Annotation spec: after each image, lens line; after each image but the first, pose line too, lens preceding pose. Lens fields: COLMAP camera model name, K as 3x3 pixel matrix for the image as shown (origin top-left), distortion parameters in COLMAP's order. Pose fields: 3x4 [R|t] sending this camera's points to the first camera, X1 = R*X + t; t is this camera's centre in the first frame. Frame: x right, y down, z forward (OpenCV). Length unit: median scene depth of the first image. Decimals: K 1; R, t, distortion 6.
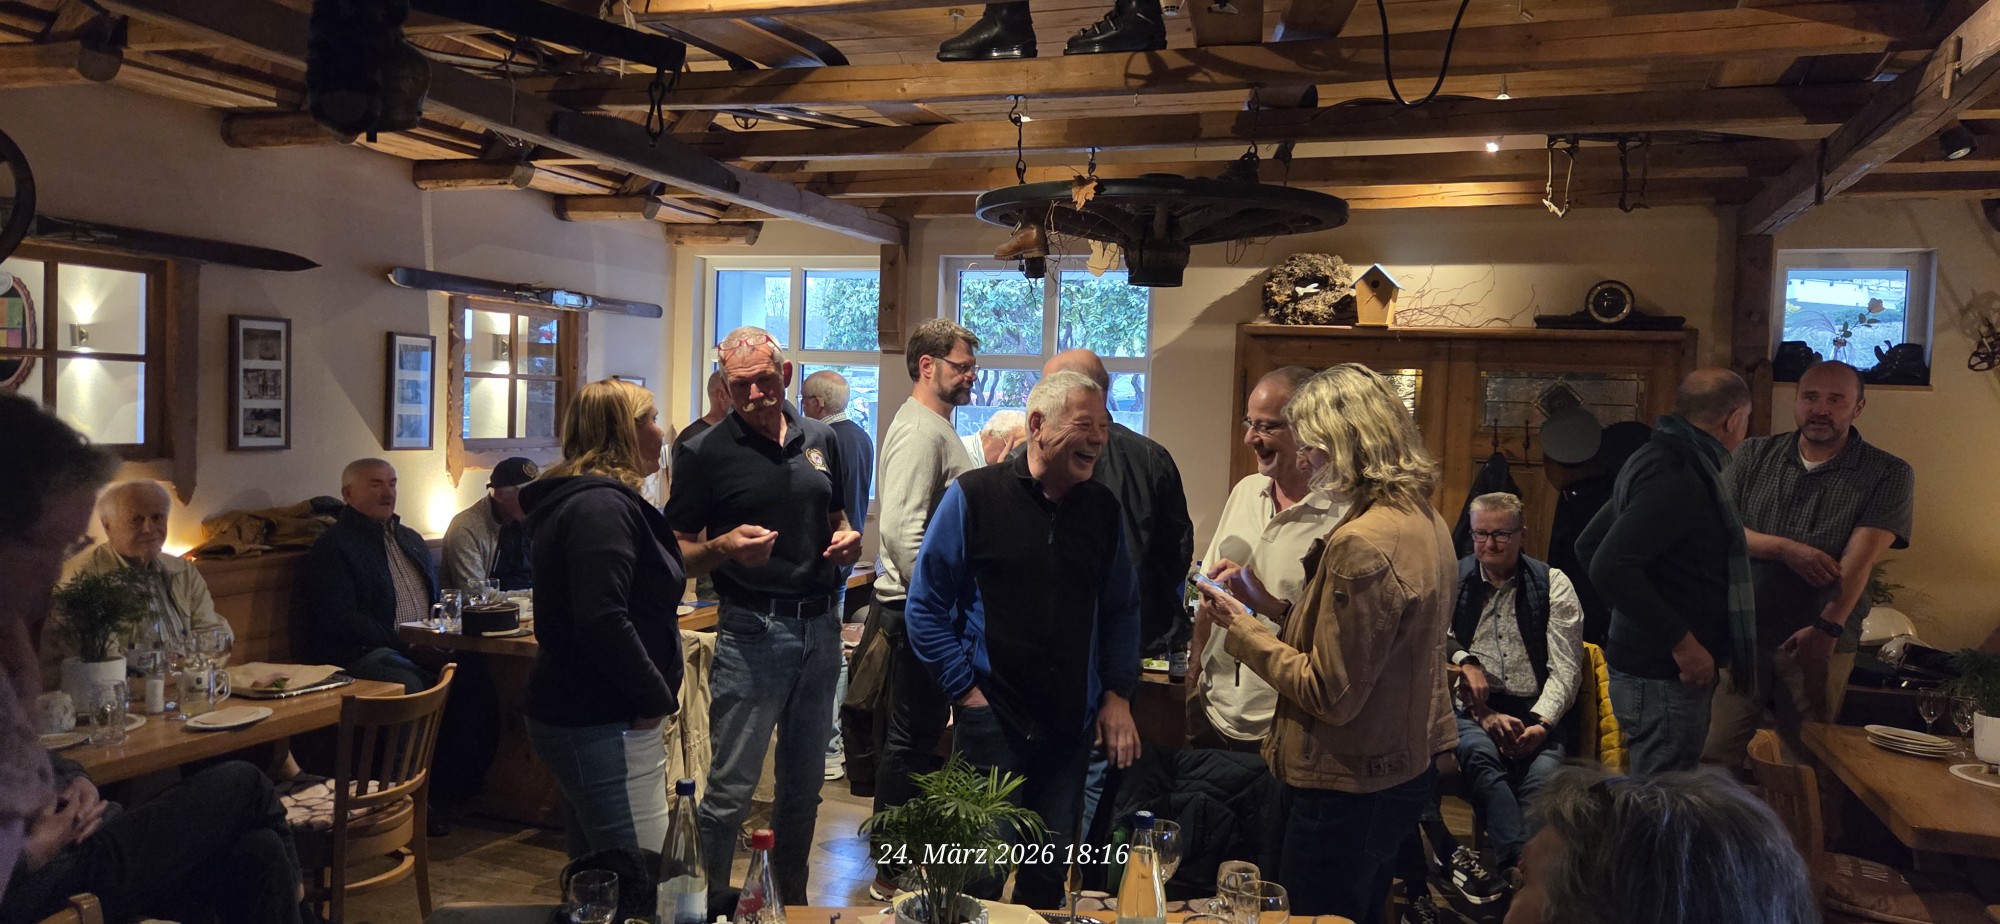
lens RADIAL K [[1341.2, 0, 1002.5], [0, 1341.2, 458.6], [0, 0, 1]] dist [0.066967, -0.055923]
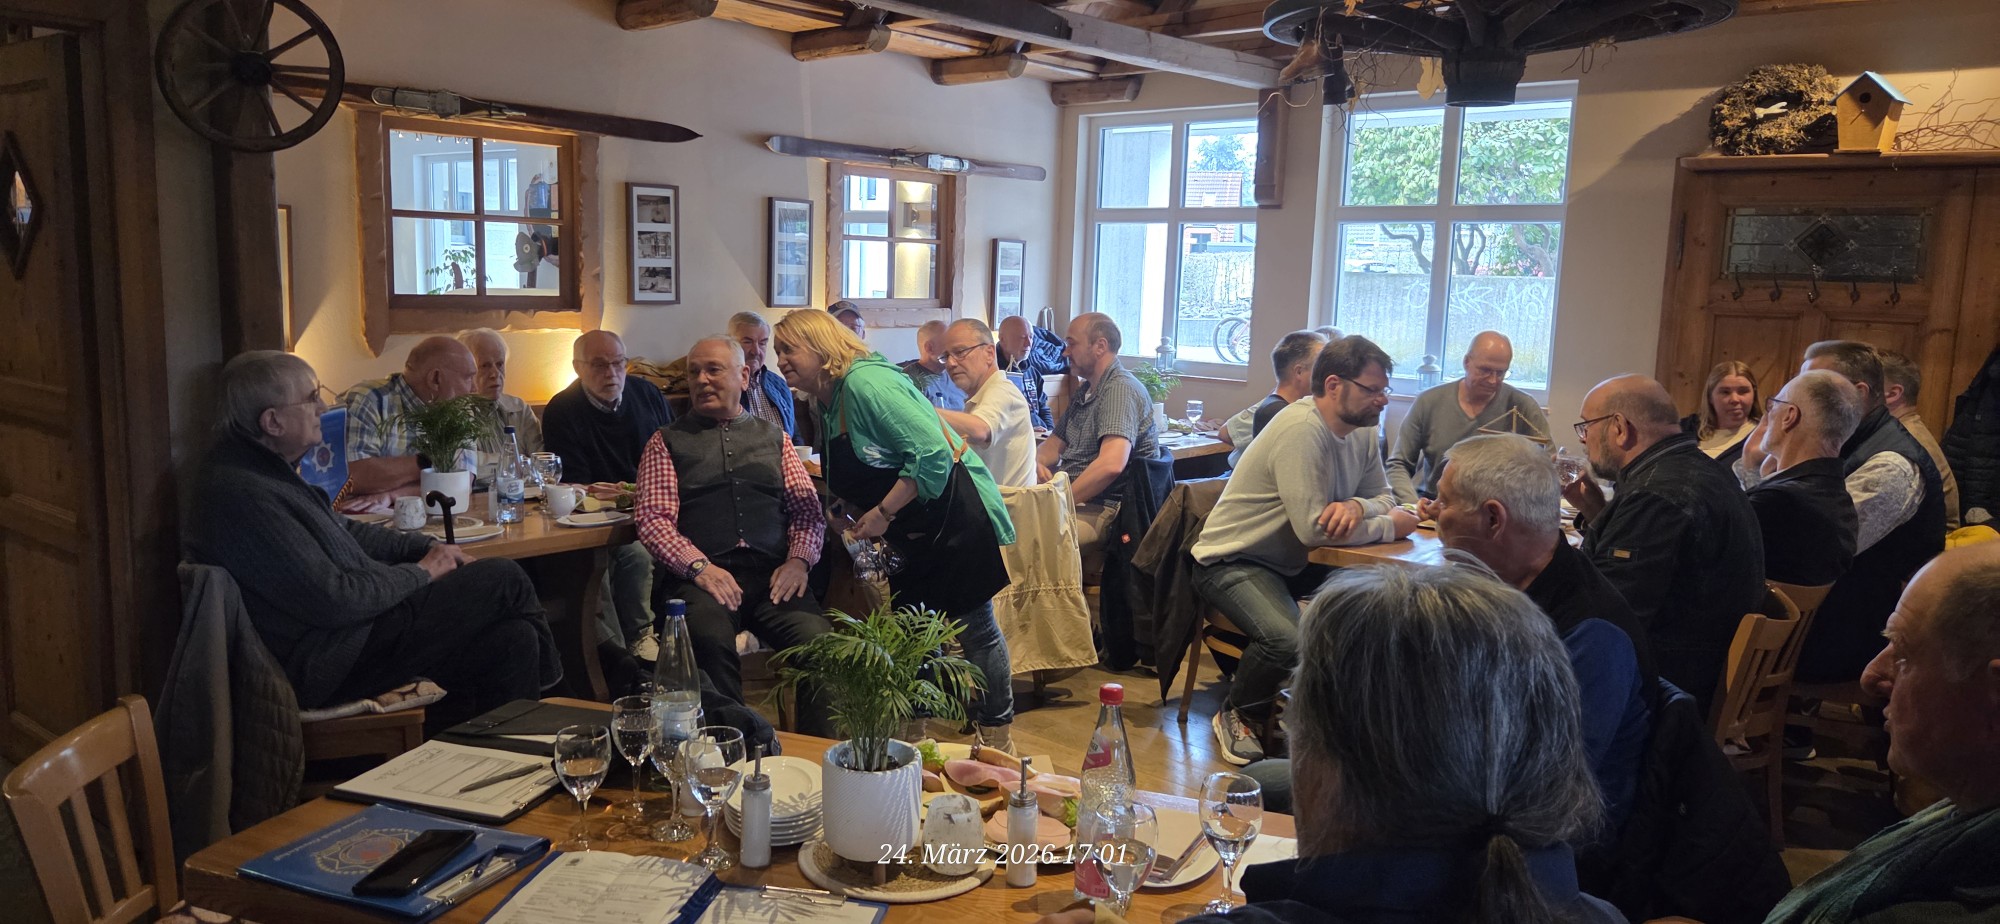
lens RADIAL K [[1341.2, 0, 980.3], [0, 1341.2, 449.3], [0, 0, 1]] dist [0.066967, -0.055923]
pose [[0.923339, 0.043627, -0.381499, 0.119511], [-0.012244, 0.996365, 0.084307, 0.014345], [0.383790, -0.073173, 0.920517, 0.059023]]
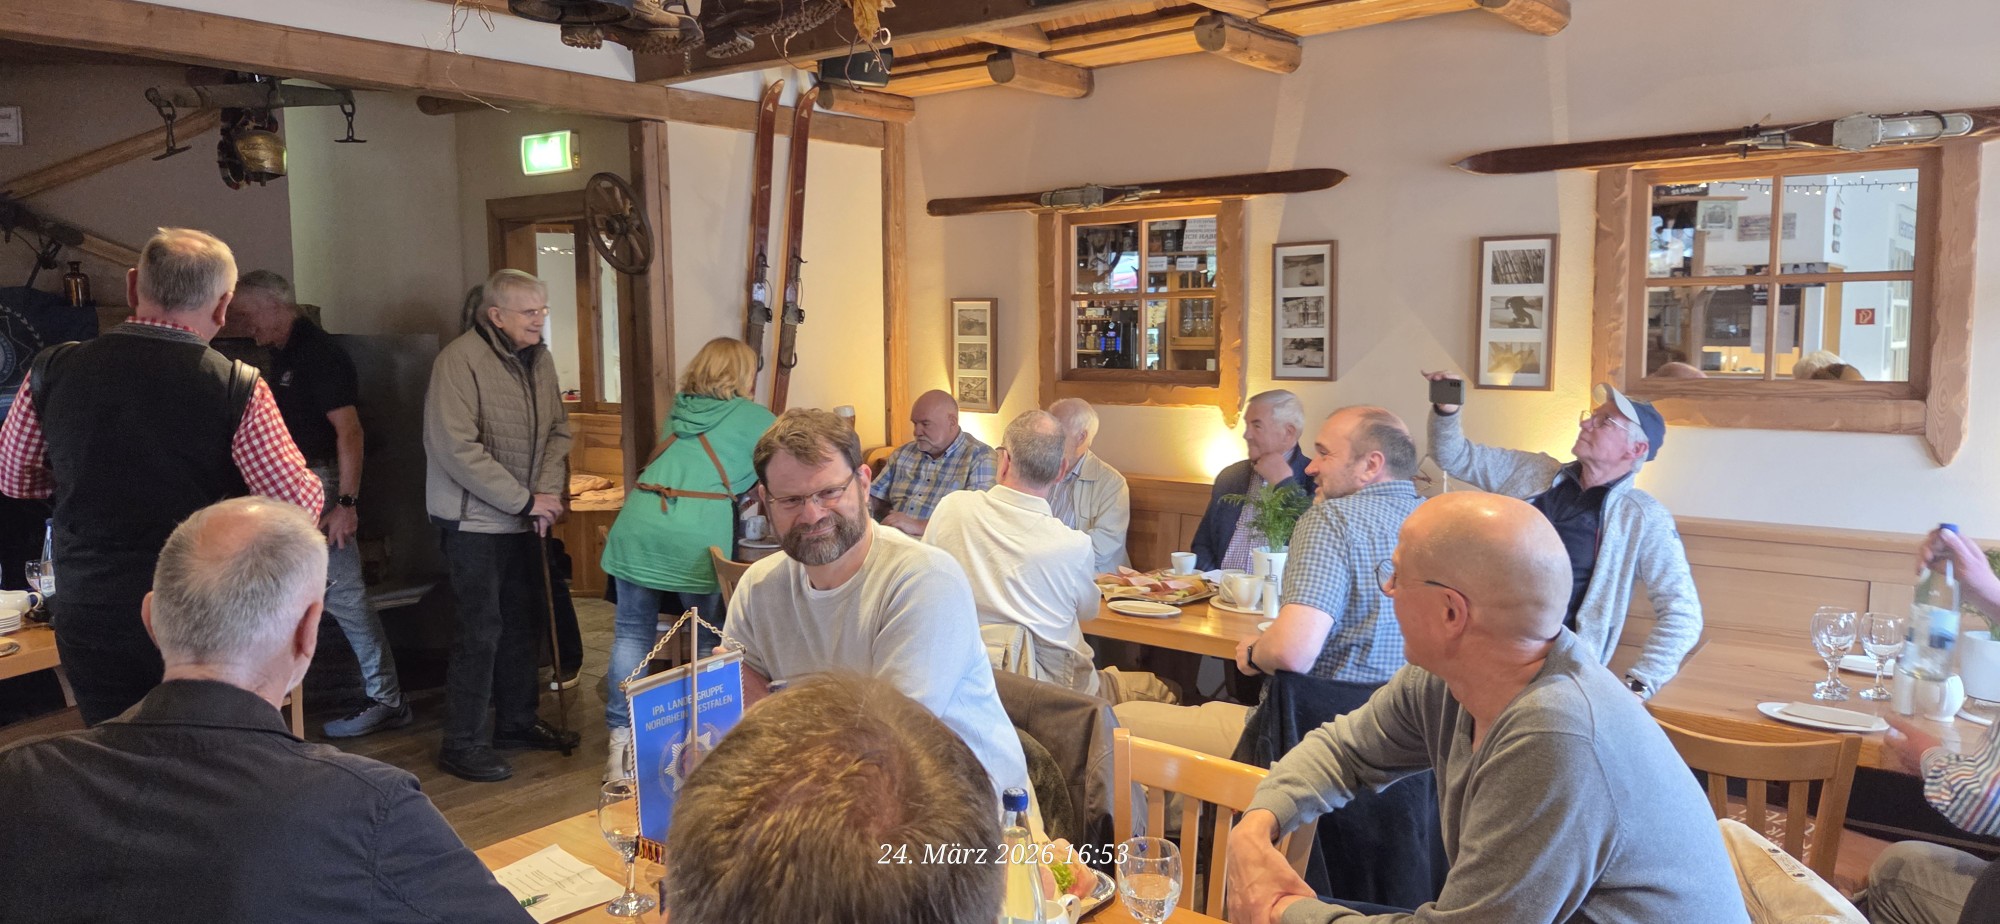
lens RADIAL K [[1341.2, 0, 977.4], [0, 1341.2, 440.7], [0, 0, 1]] dist [0.066967, -0.055923]
pose [[-0.335251, 0.047885, -0.940911, 0.380968], [-0.041112, 0.997013, 0.065389, -0.014926], [0.941231, 0.060604, -0.332281, 0.971351]]
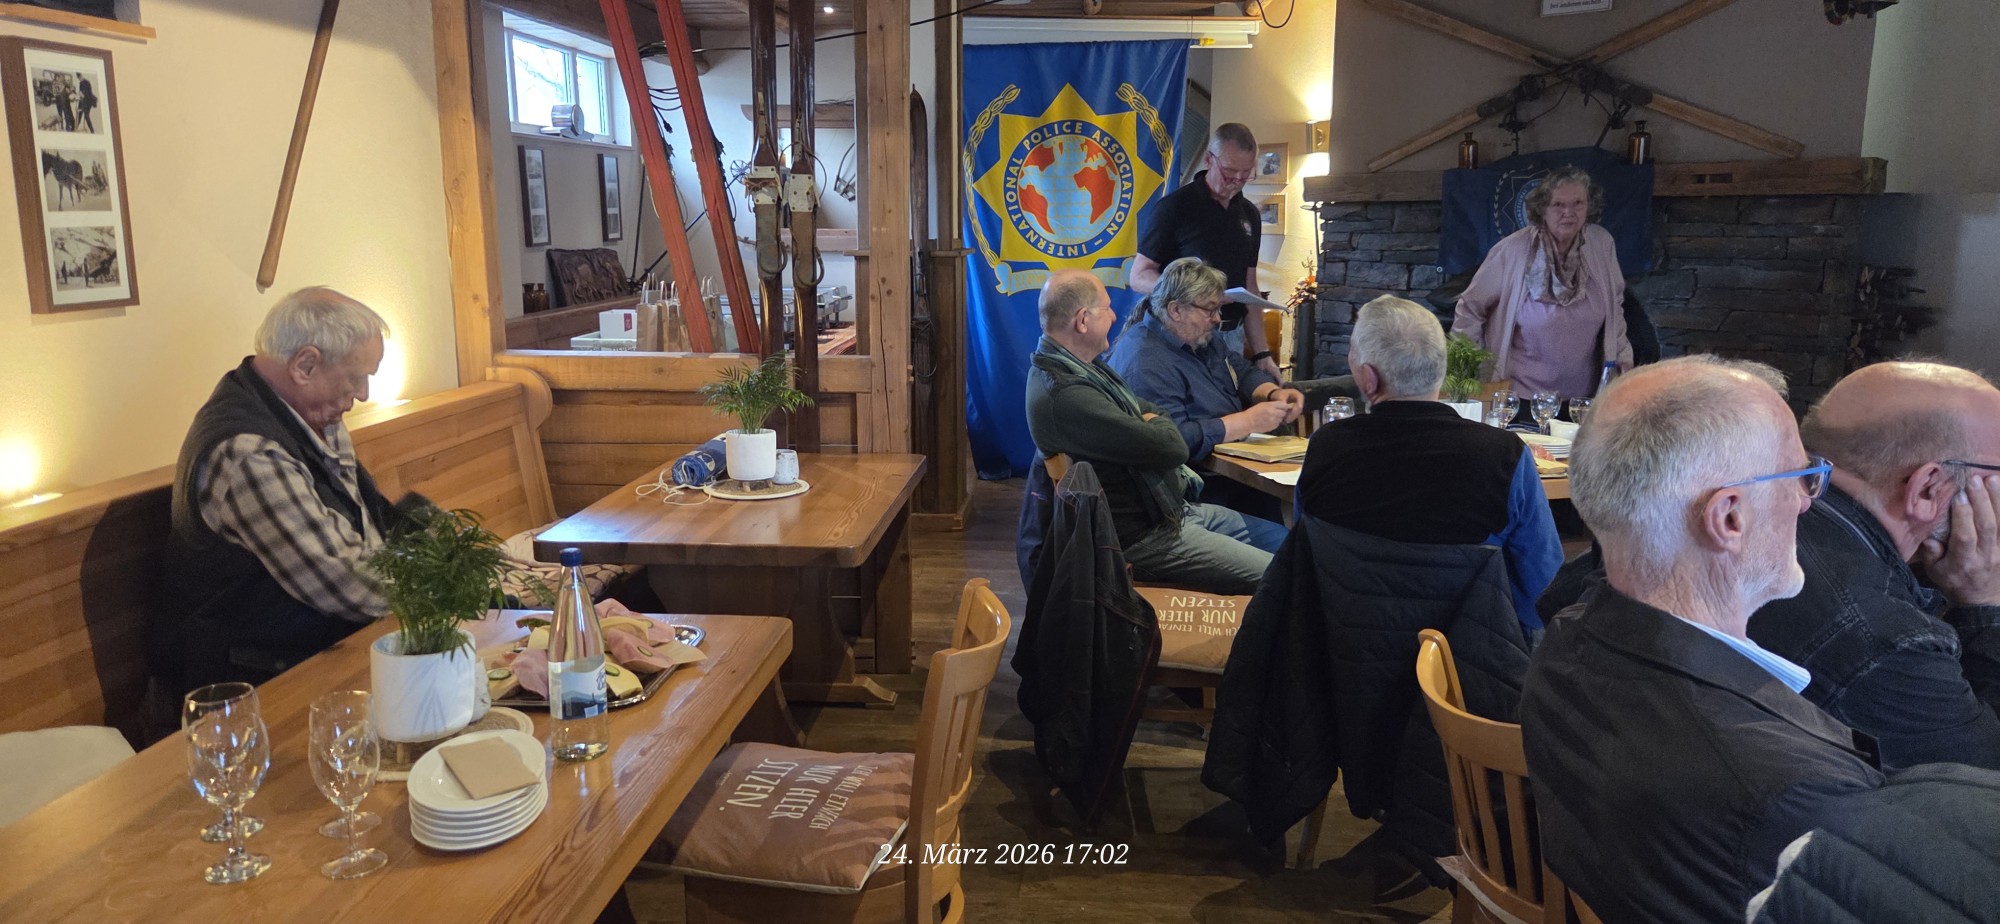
lens RADIAL K [[1341.2, 0, 983.4], [0, 1341.2, 454.8], [0, 0, 1]] dist [0.066967, -0.055923]
pose [[-0.968894, 0.005968, -0.247404, 0.397381], [-0.047443, 0.976687, 0.209362, 0.000643], [0.242885, 0.214587, -0.946023, 0.928847]]
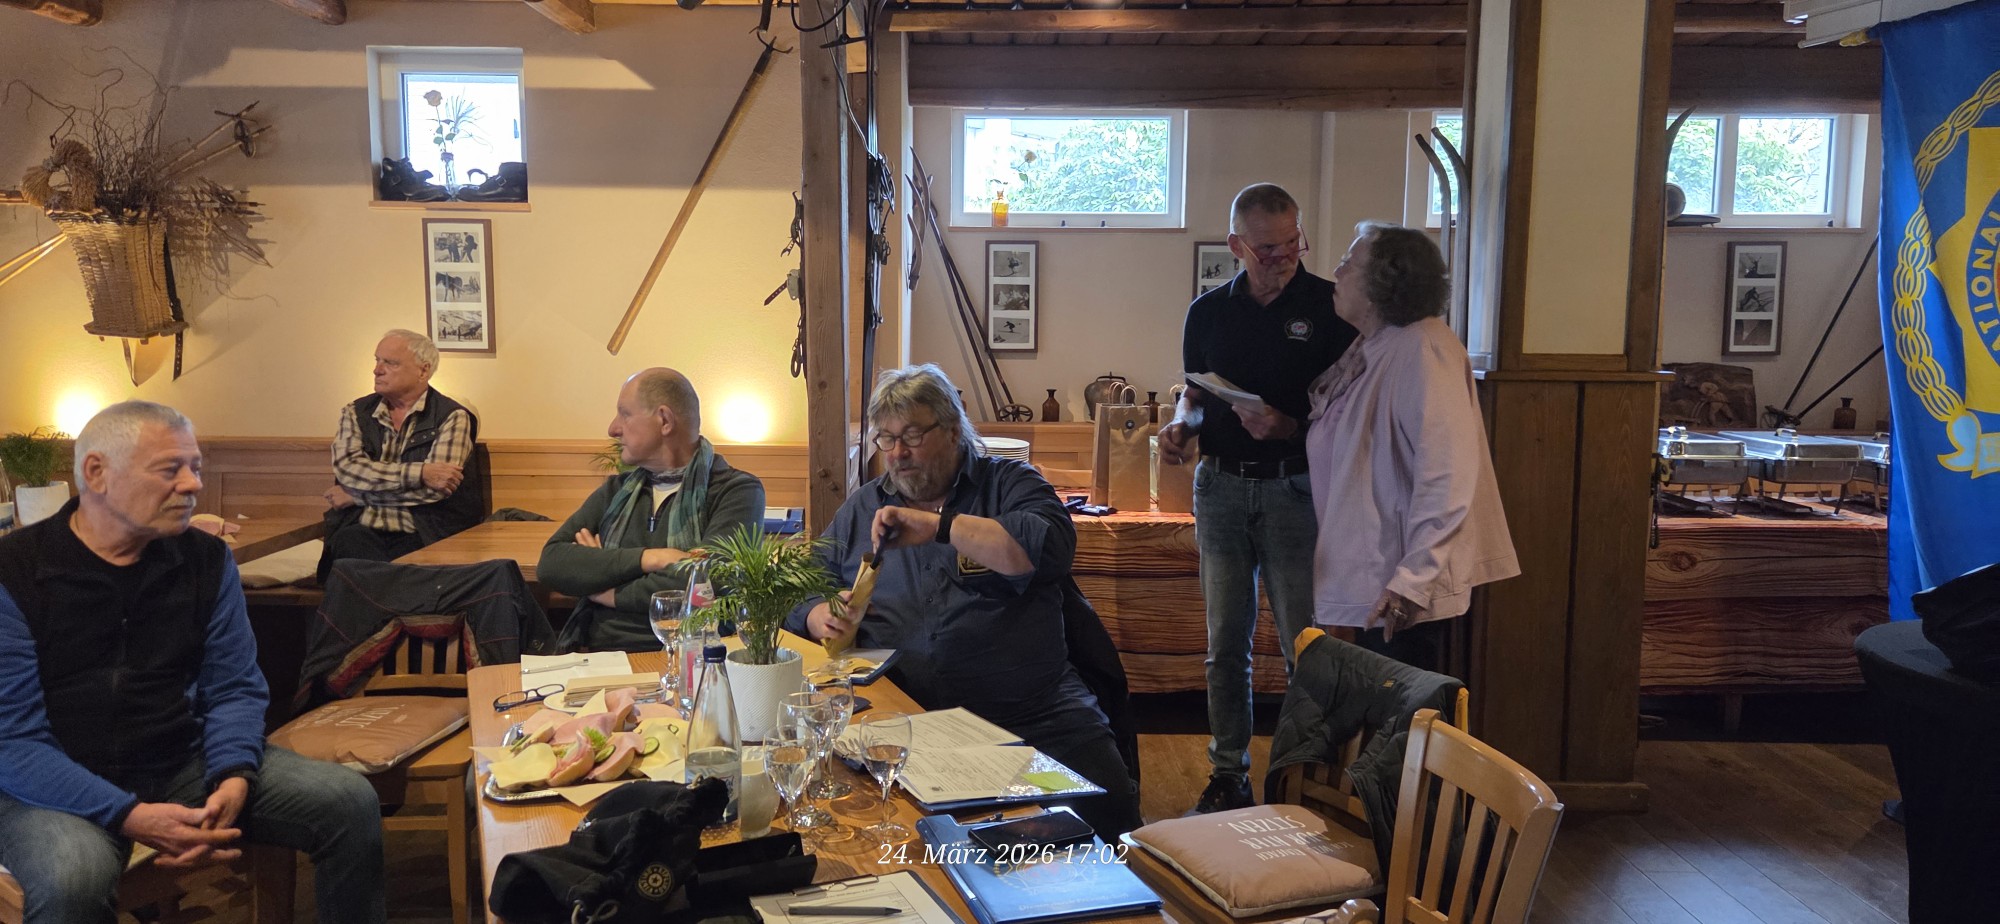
lens RADIAL K [[1341.2, 0, 976.3], [0, 1341.2, 457.3], [0, 0, 1]] dist [0.066967, -0.055923]
pose [[-0.331156, -0.143316, 0.932629, -0.370636], [0.016046, 0.987400, 0.157430, -0.002785], [-0.943440, 0.067098, -0.324683, 0.384548]]
